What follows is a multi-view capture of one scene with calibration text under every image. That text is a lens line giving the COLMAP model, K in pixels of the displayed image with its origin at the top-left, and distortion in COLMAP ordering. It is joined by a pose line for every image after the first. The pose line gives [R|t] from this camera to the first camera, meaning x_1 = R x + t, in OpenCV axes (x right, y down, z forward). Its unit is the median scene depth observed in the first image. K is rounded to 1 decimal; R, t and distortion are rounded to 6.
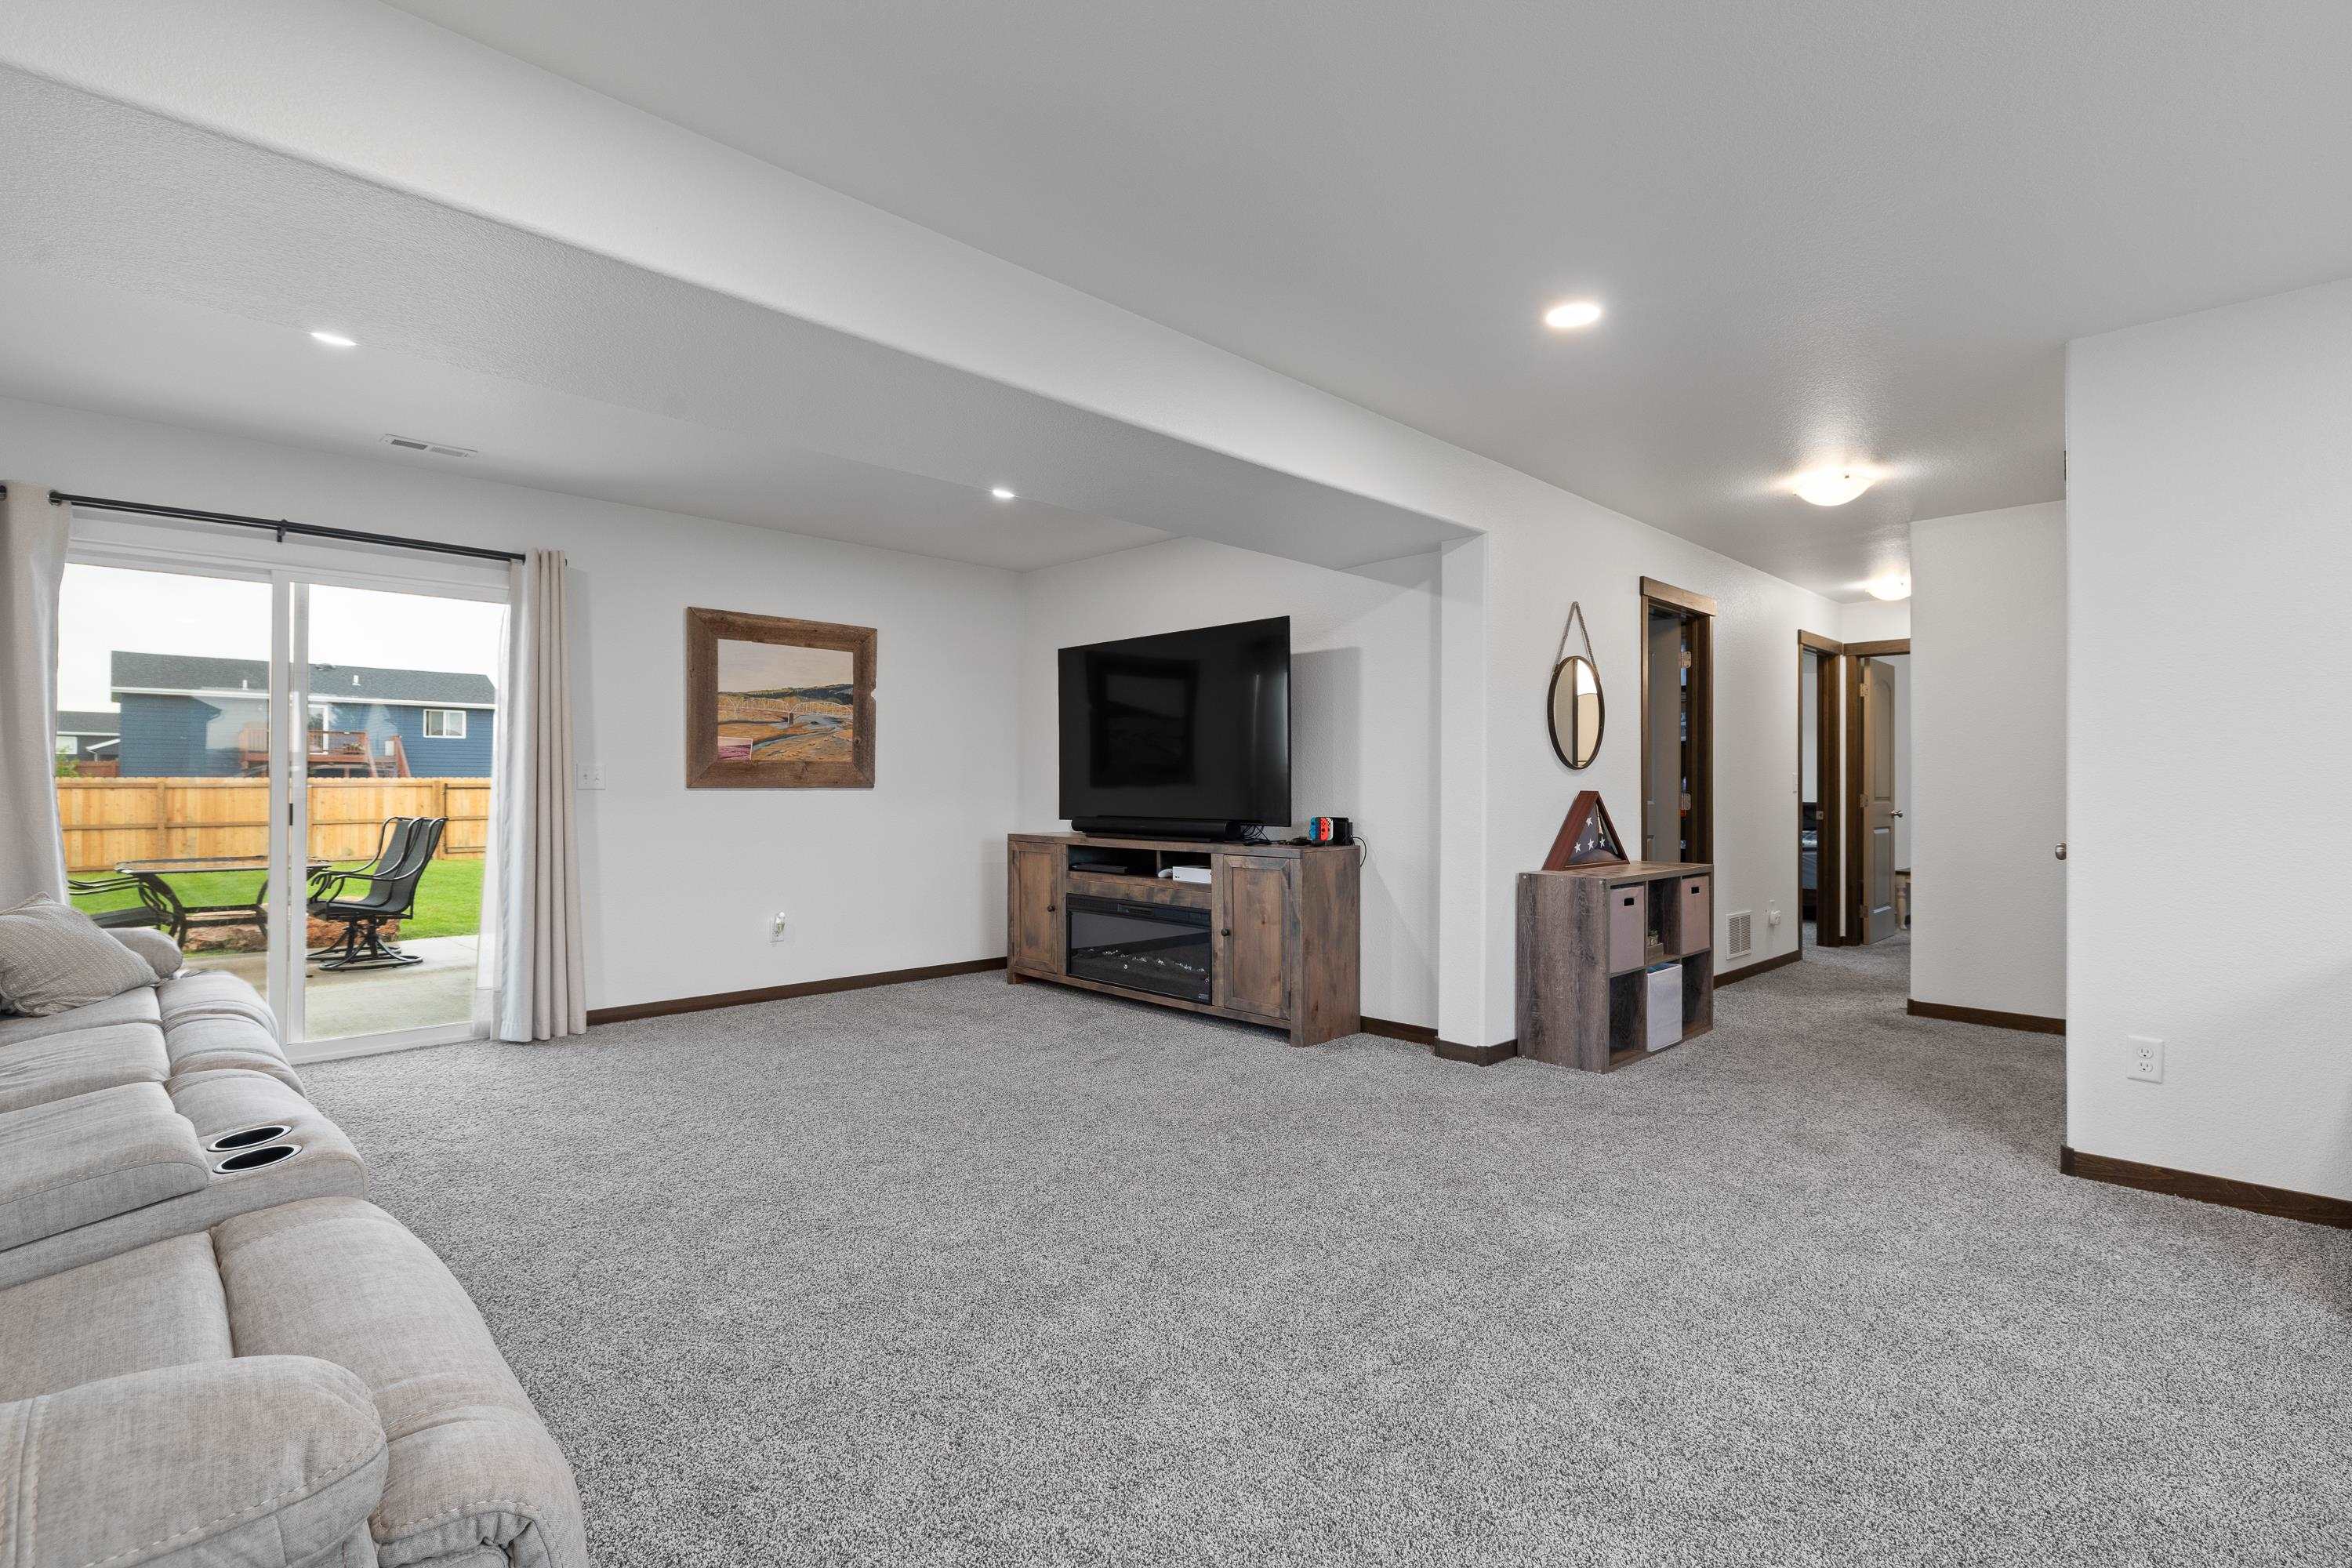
lens RADIAL K [[1082.8, 0, 1185.3], [0, 1082.8, 784.2], [0, 0, 1]] dist [-0.001021, 0.000167]
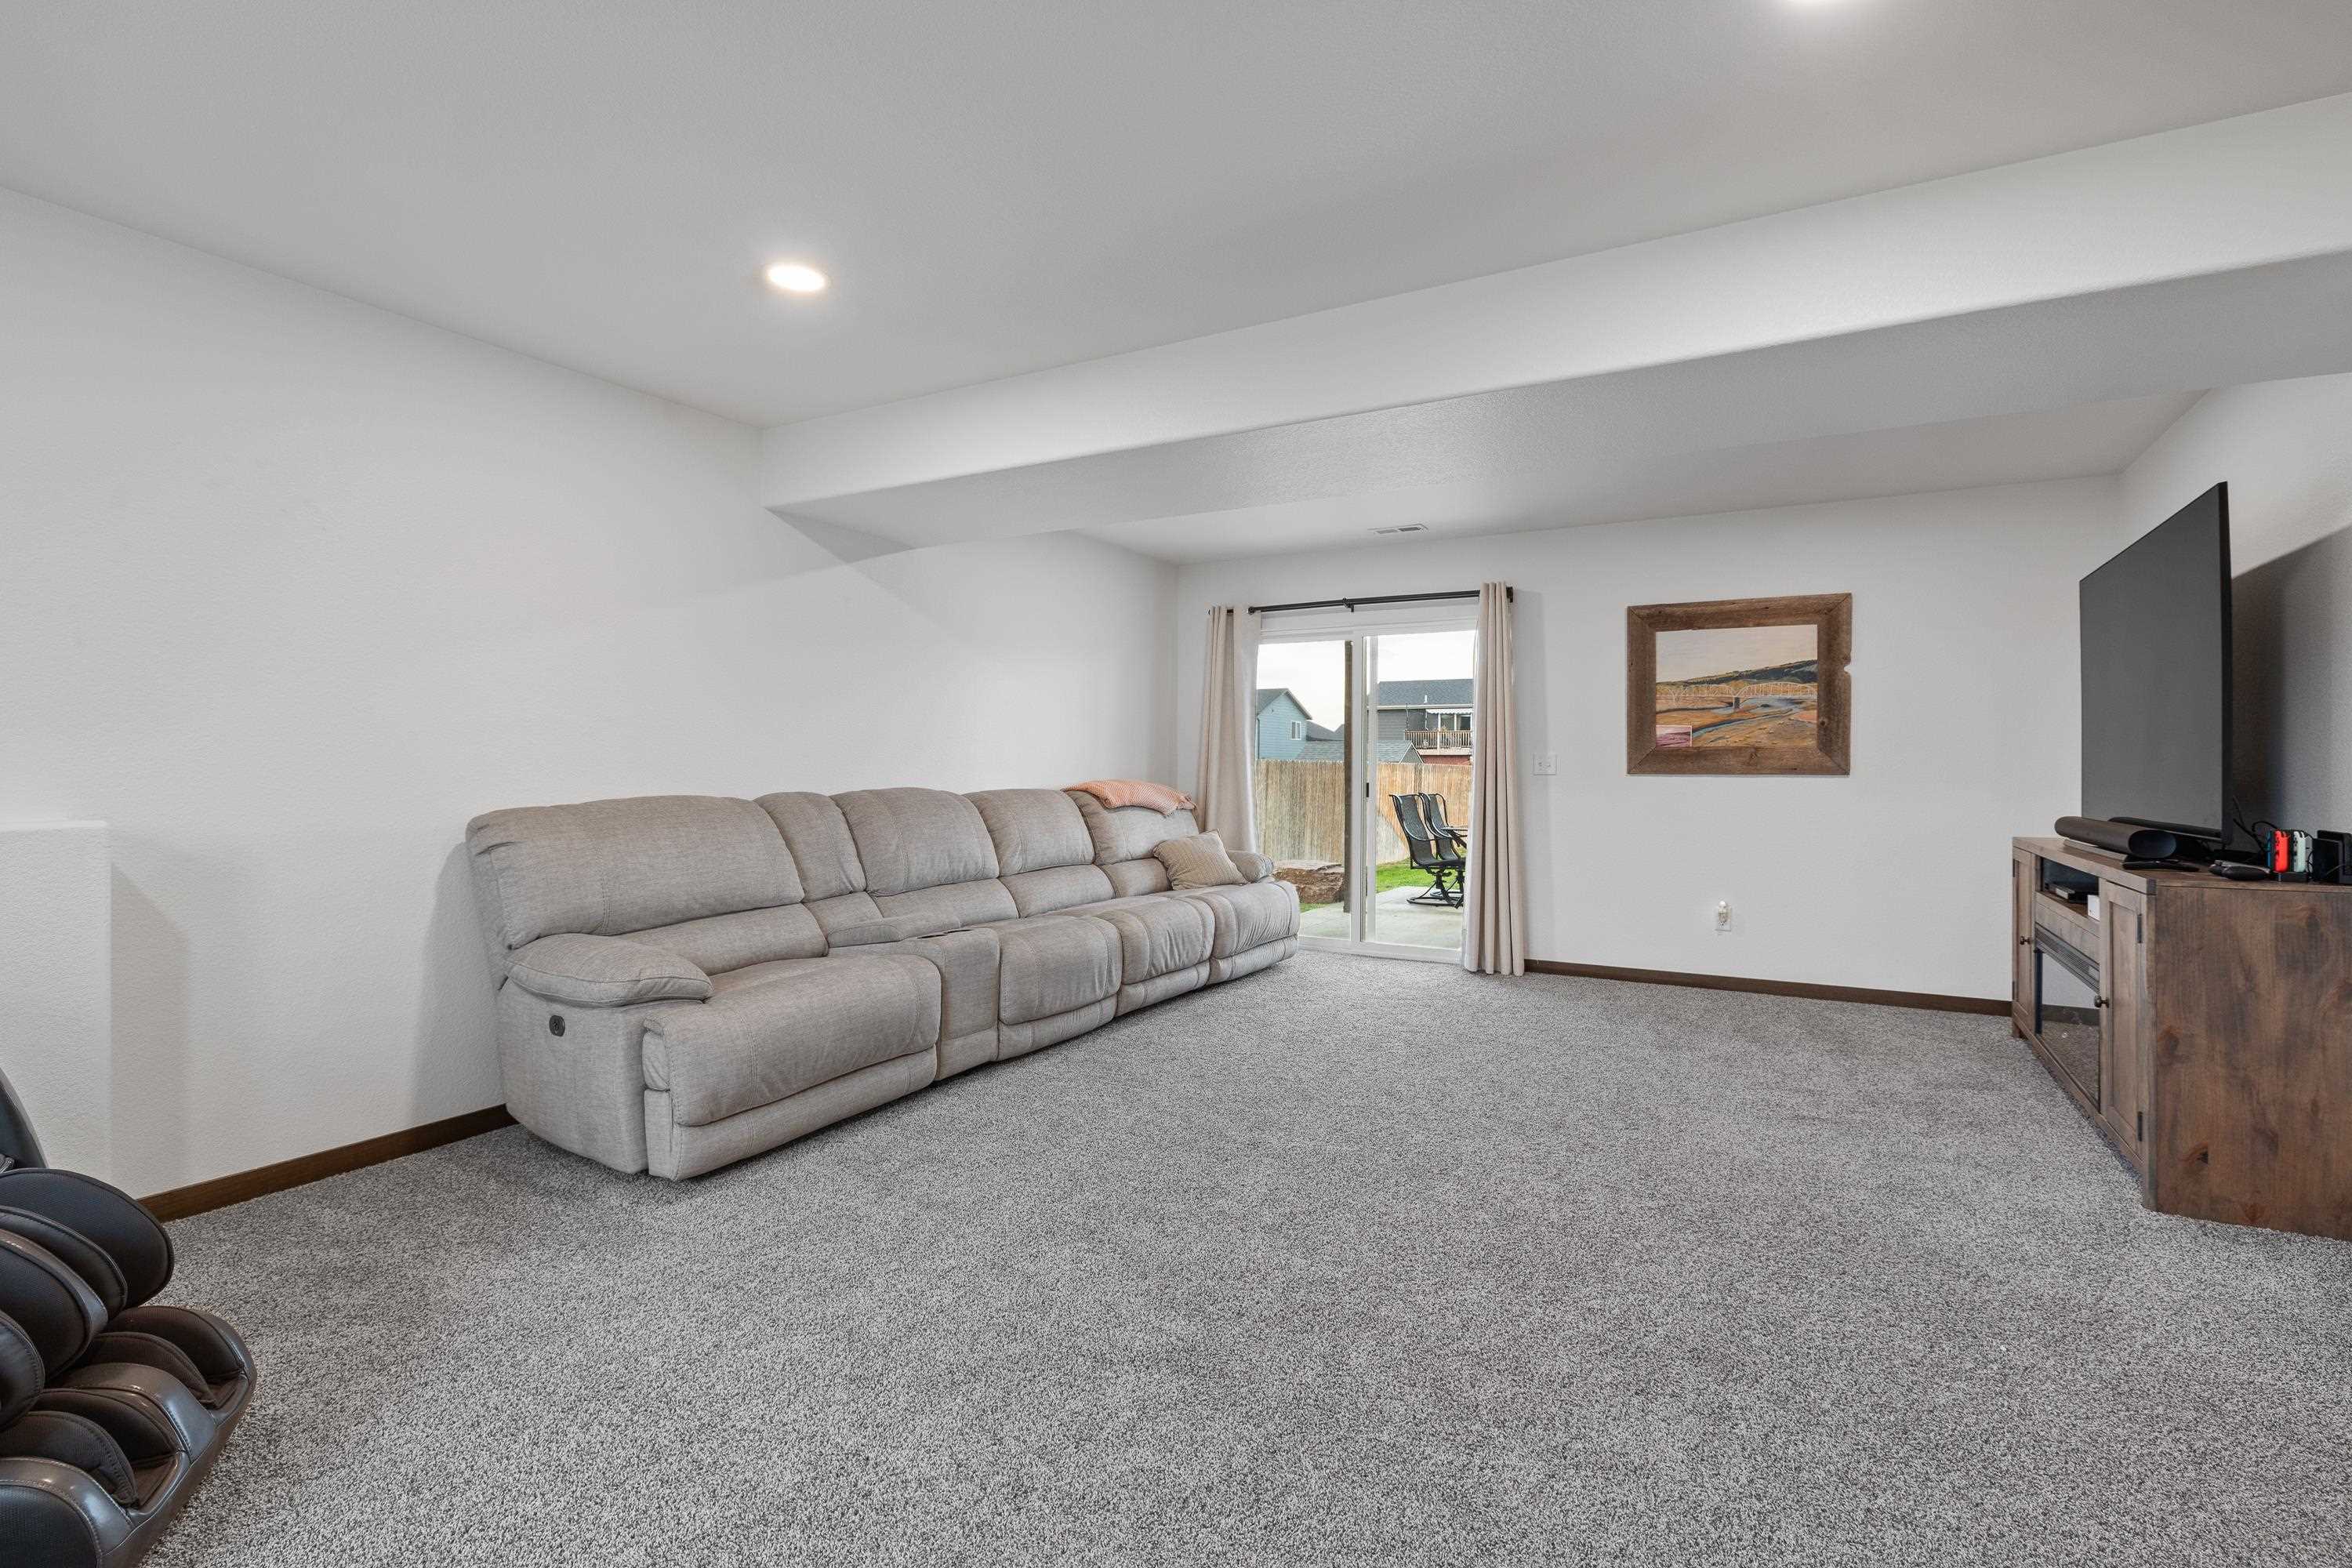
lens RADIAL K [[1082.8, 0, 1188.6], [0, 1082.8, 771.0], [0, 0, 1]] dist [-0.001021, 0.000167]
pose [[0.279509, 0.001145, -0.960143, 0.440190], [-0.004664, 0.999989, -0.000165, 0.002721], [0.960132, 0.004524, 0.279511, 0.266365]]
